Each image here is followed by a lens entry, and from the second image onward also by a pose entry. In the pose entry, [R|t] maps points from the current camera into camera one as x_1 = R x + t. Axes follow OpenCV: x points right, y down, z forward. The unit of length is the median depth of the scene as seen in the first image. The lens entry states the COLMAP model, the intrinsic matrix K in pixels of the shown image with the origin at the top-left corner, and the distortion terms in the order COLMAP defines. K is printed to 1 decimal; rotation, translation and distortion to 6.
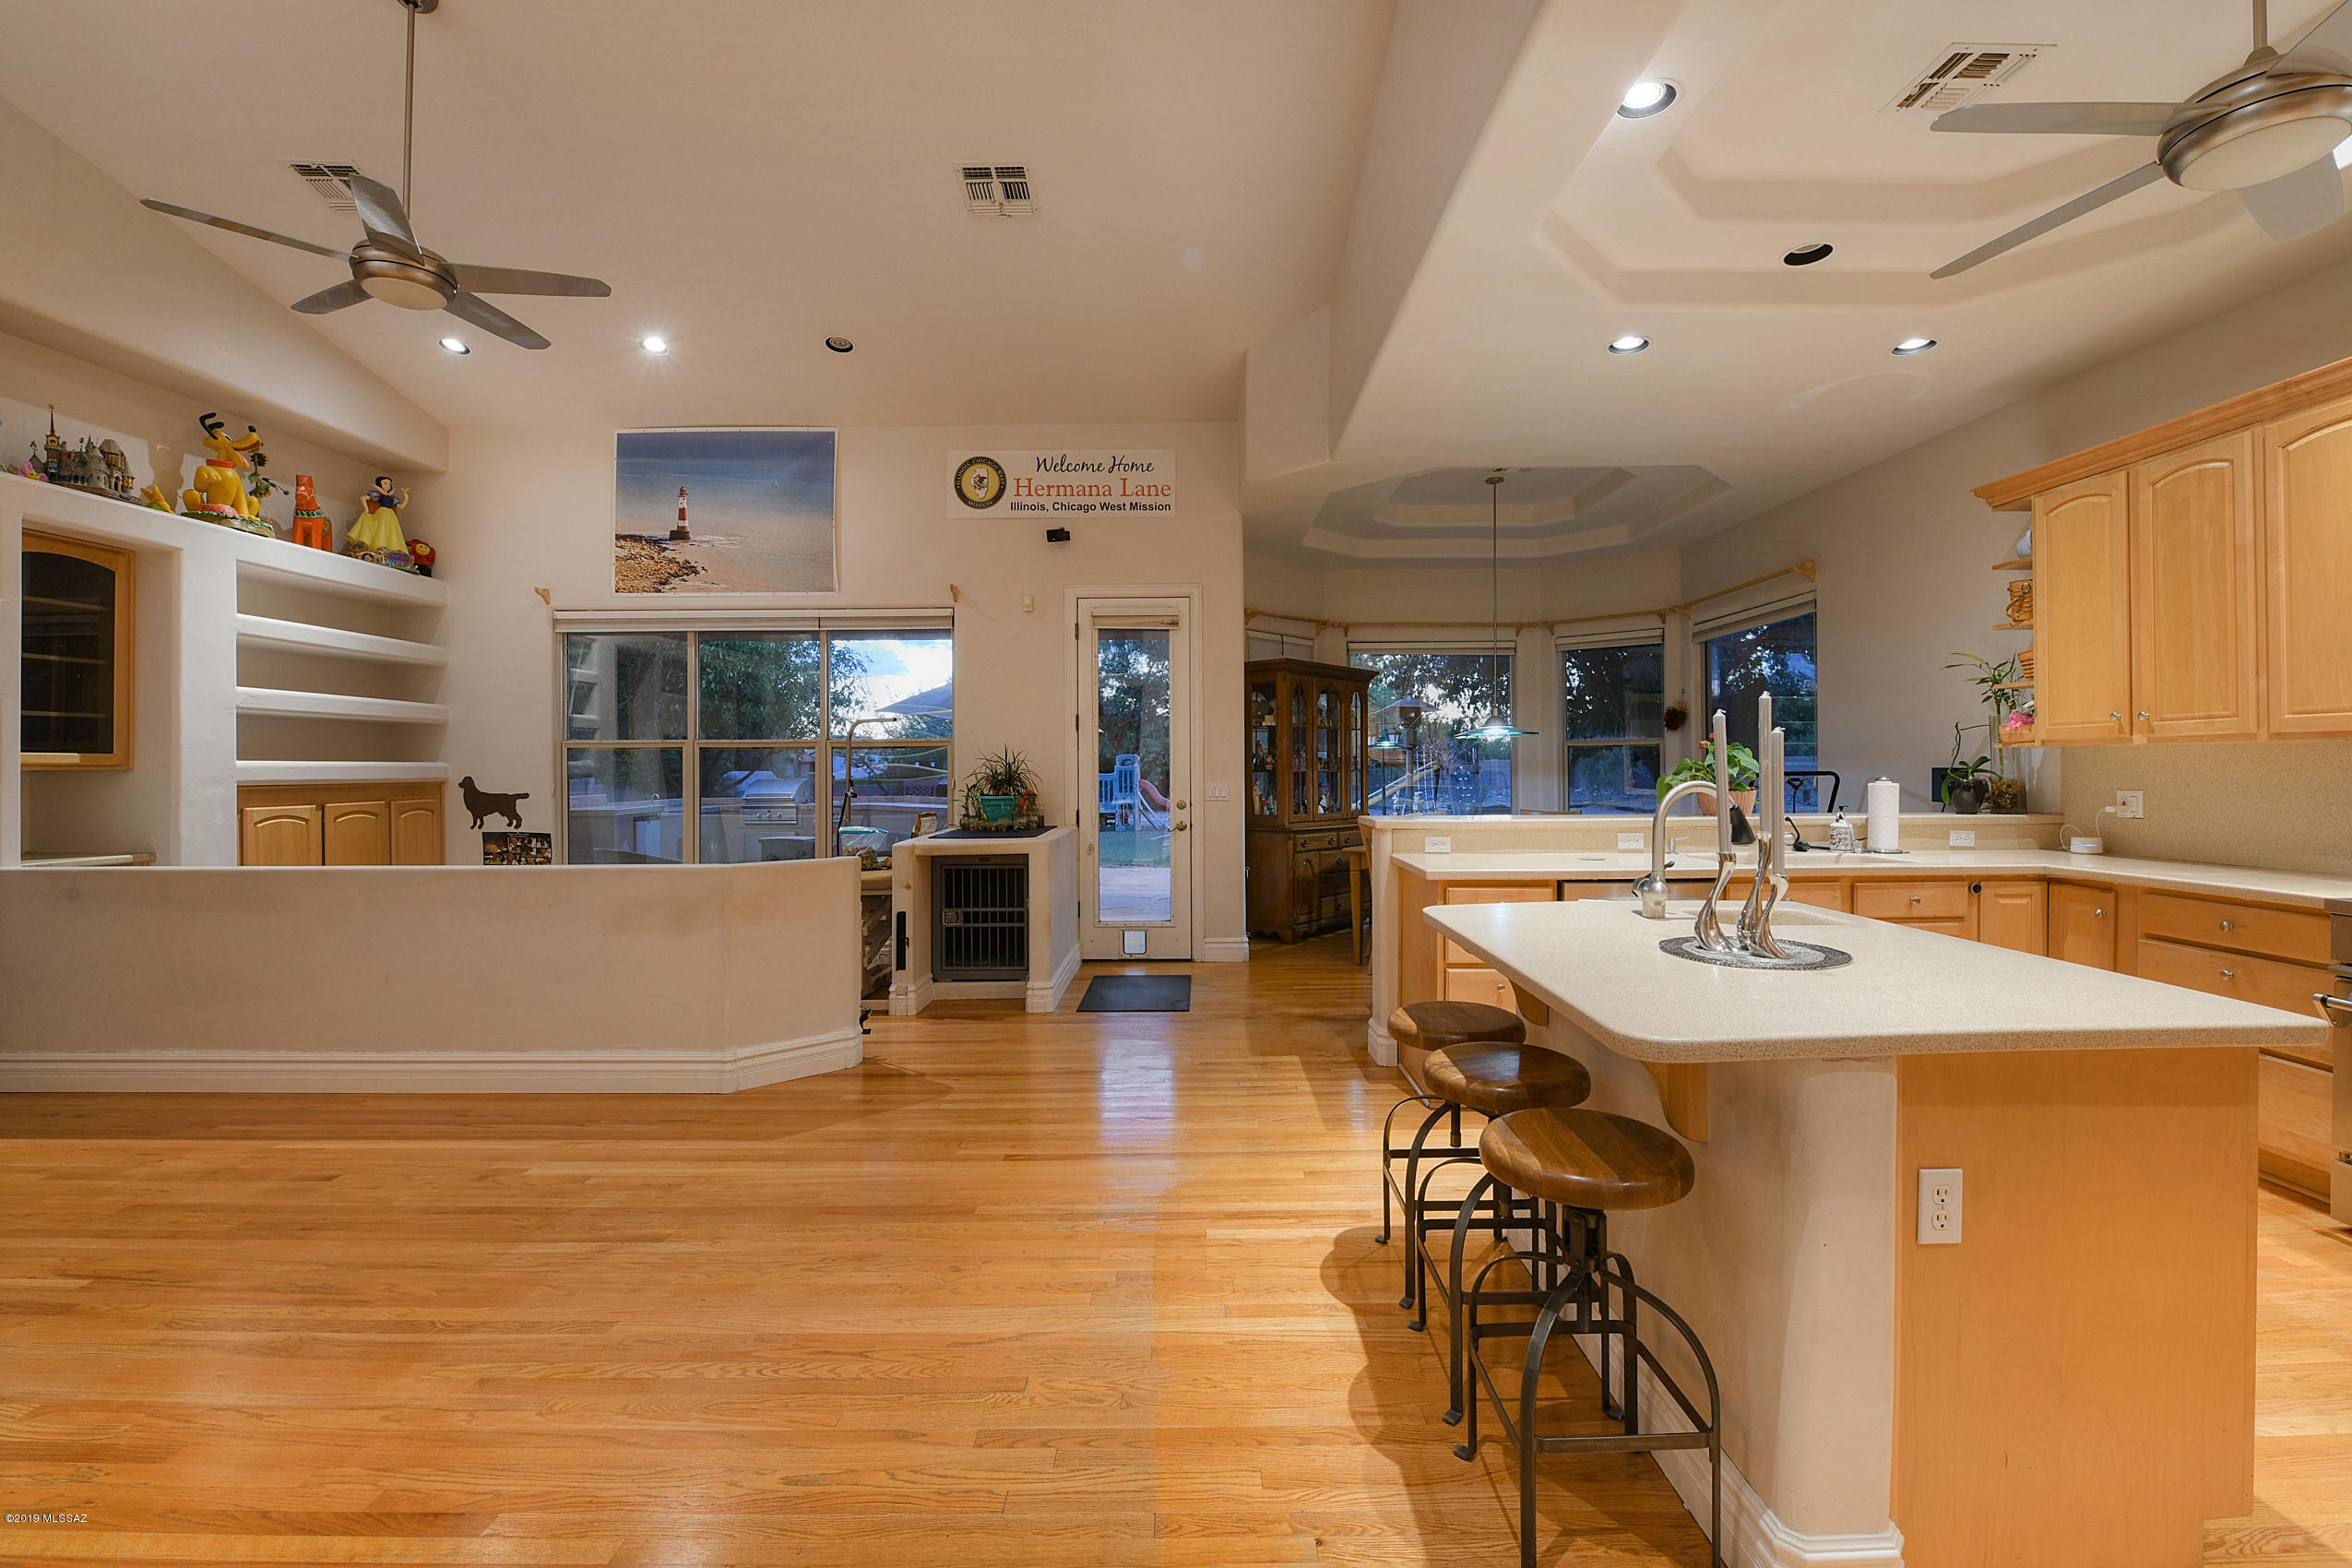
lens RADIAL K [[959.9, 0, 1193.9], [0, 959.9, 776.9], [0, 0, 1]] dist [-0.007920, -0.005707]
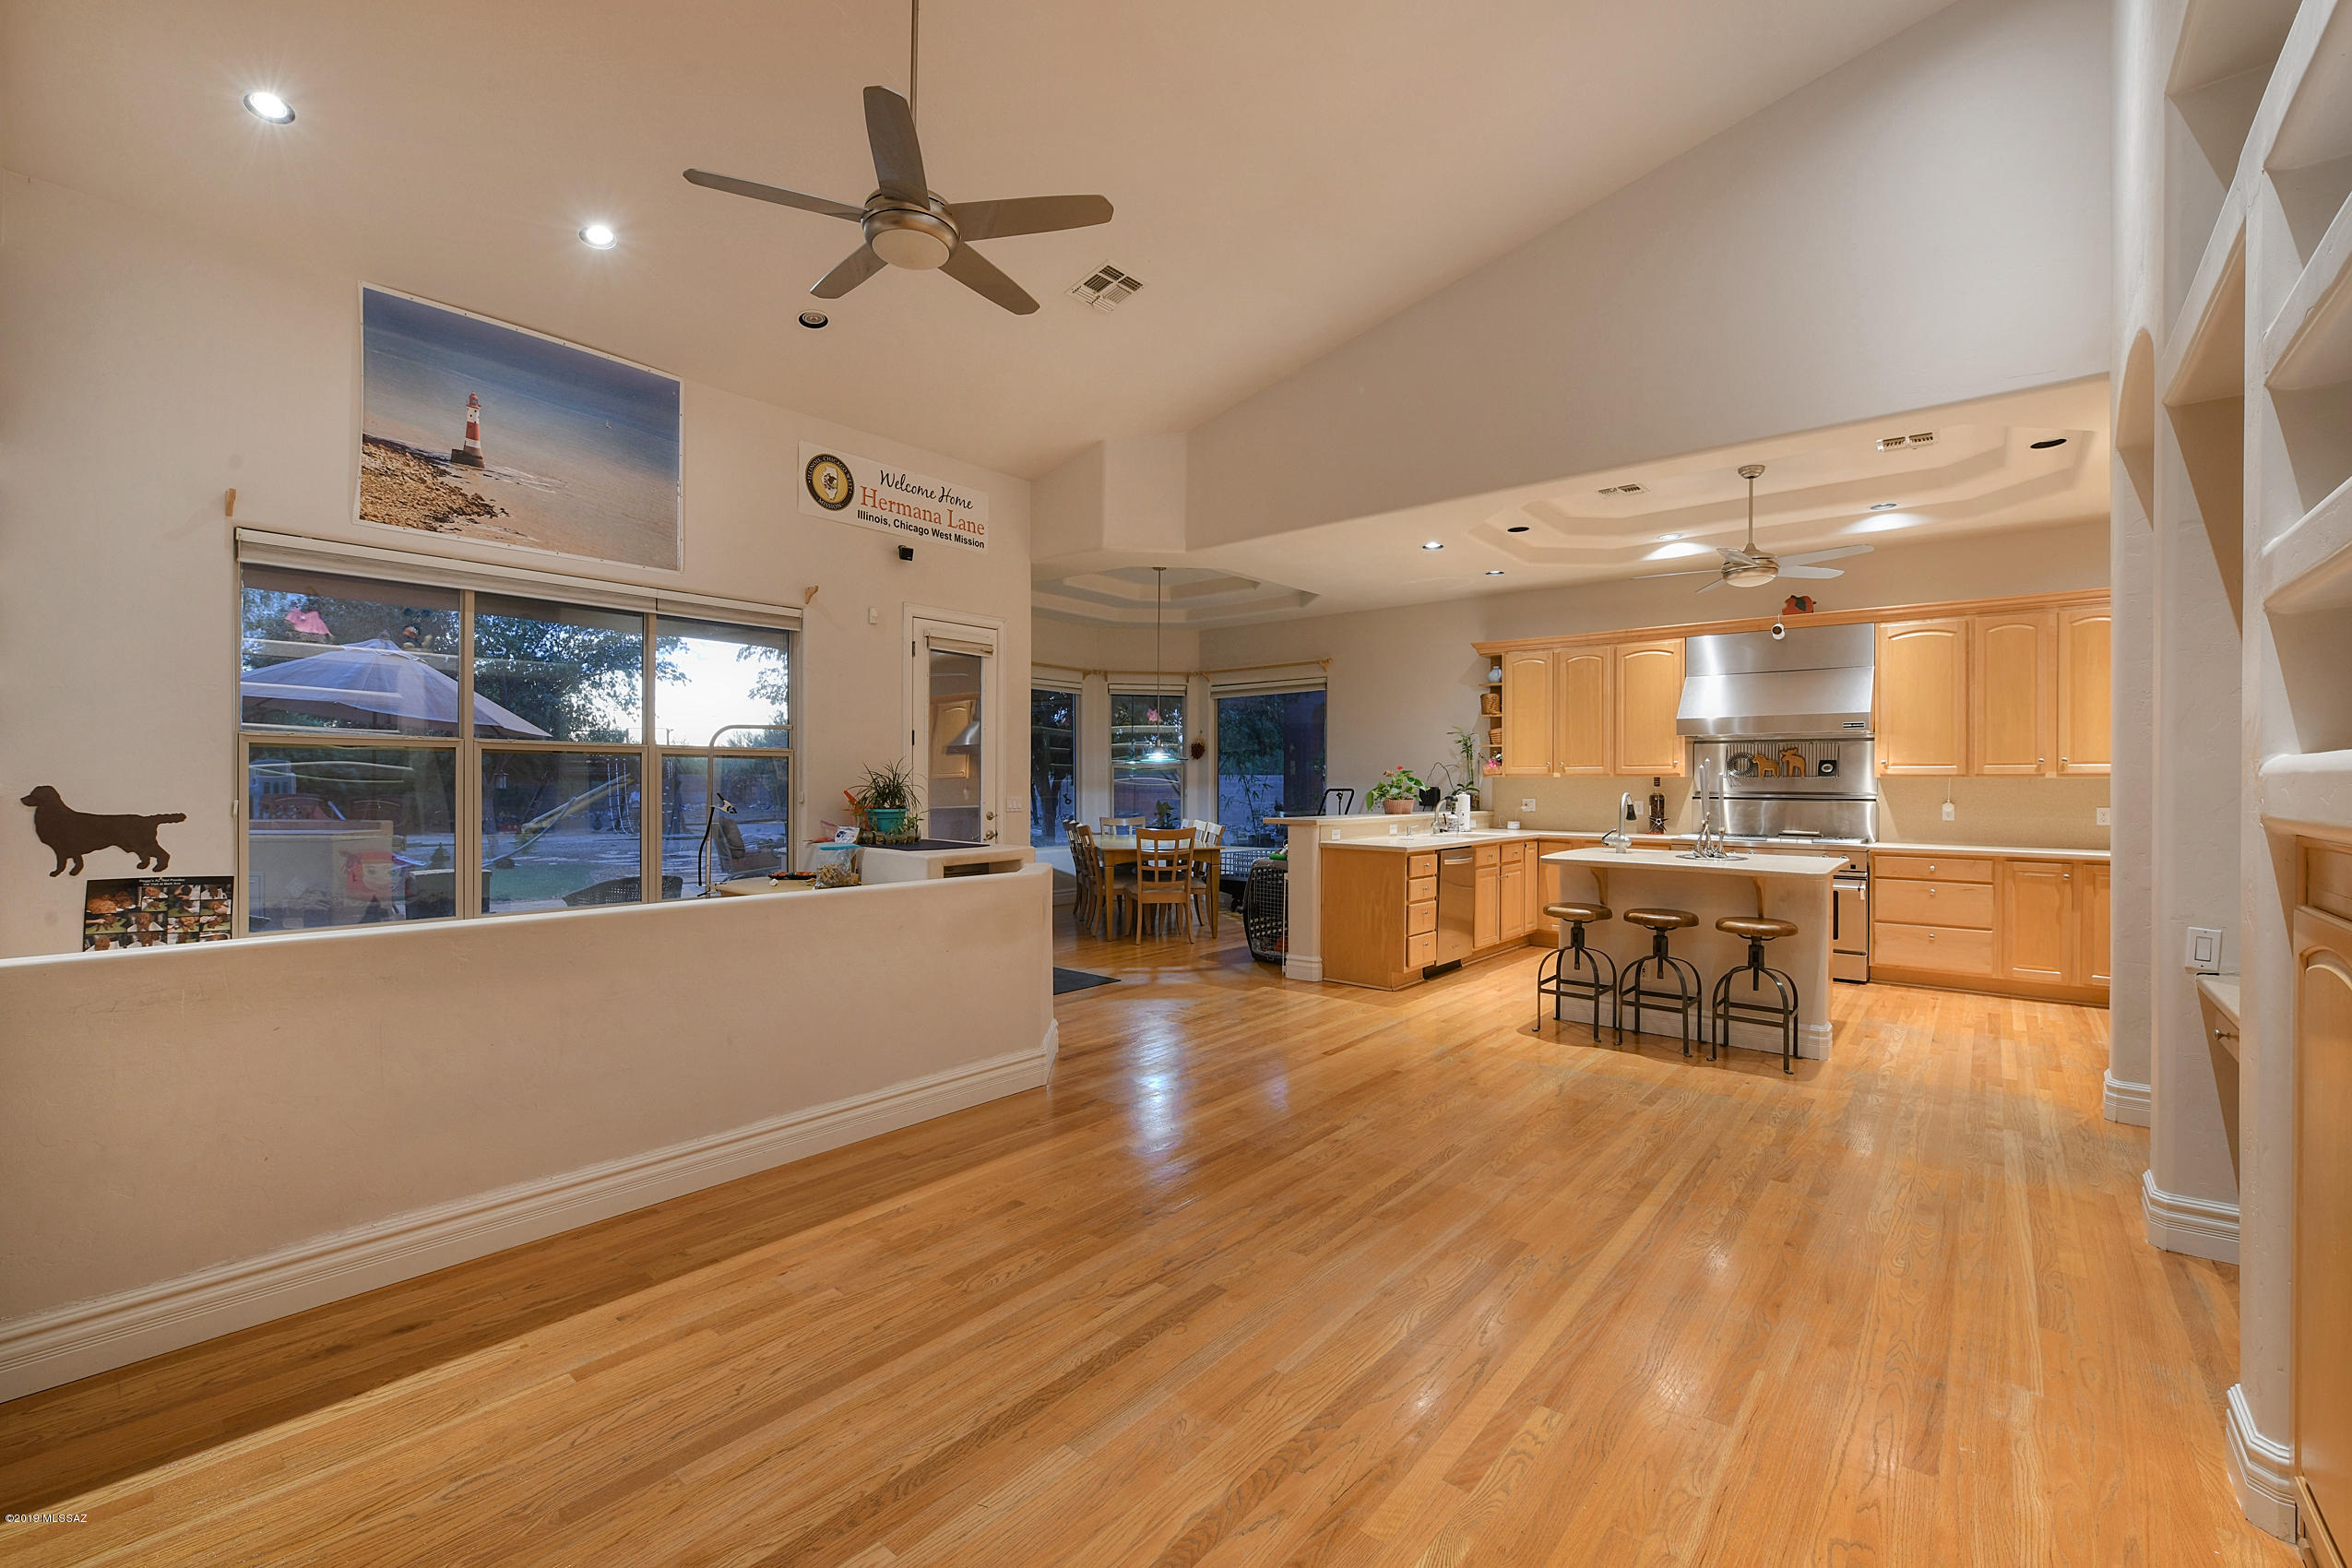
lens RADIAL K [[961.8, 0, 1166.4], [0, 961.8, 799.8], [0, 0, 1]] dist [-0.013046, -0.000562]
pose [[0.665429, -0.003610, 0.746453, -0.727446], [-0.001446, 0.999980, 0.006125, 0.003504], [-0.746460, -0.005155, 0.665410, 0.113146]]
